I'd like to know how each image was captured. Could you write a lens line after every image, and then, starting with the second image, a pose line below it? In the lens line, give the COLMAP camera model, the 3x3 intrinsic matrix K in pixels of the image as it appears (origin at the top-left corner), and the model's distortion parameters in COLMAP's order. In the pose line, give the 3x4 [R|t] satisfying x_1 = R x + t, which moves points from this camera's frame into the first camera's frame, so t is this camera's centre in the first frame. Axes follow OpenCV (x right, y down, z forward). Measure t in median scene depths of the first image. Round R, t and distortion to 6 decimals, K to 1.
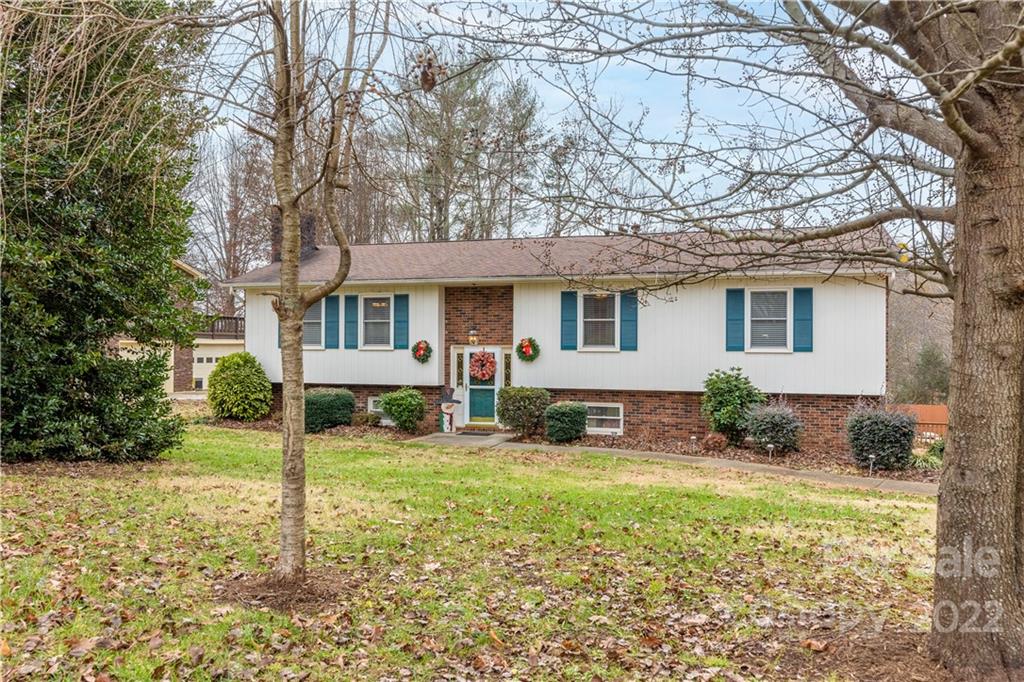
lens RADIAL K [[830.8, 0, 509.6], [0, 830.8, 338.4], [0, 0, 1]] dist [0.037664, -0.002979]
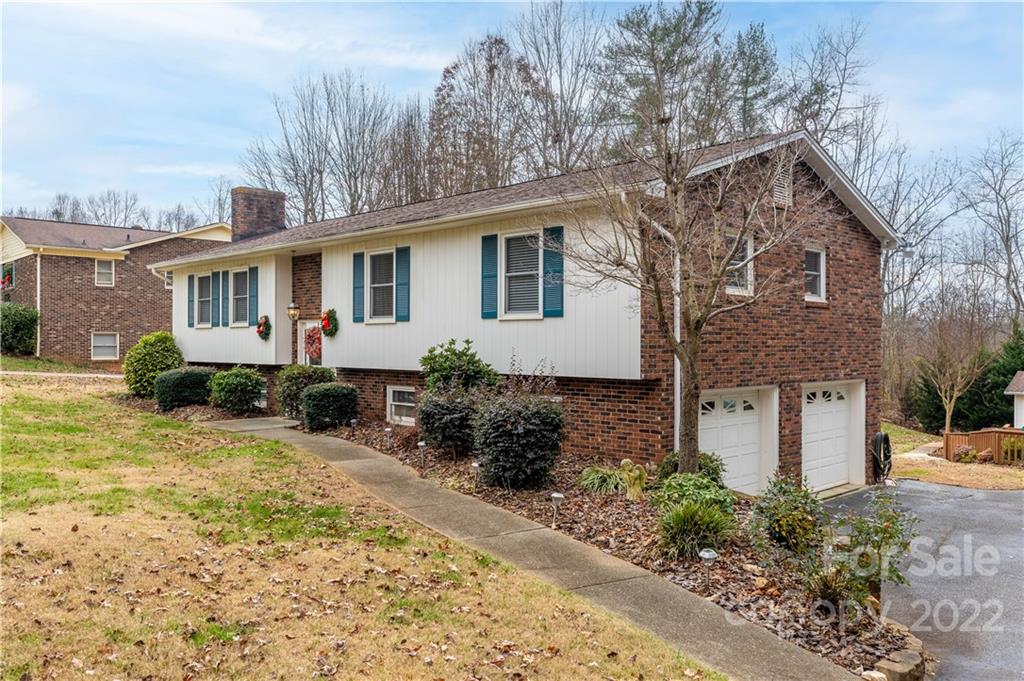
lens RADIAL K [[830.8, 0, 510.0], [0, 830.8, 341.1], [0, 0, 1]] dist [0.037664, -0.002979]
pose [[0.884624, -0.004026, -0.466288, 0.600325], [0.005936, 0.999979, 0.002626, 0.031810], [0.466268, -0.005090, 0.884629, 0.331408]]
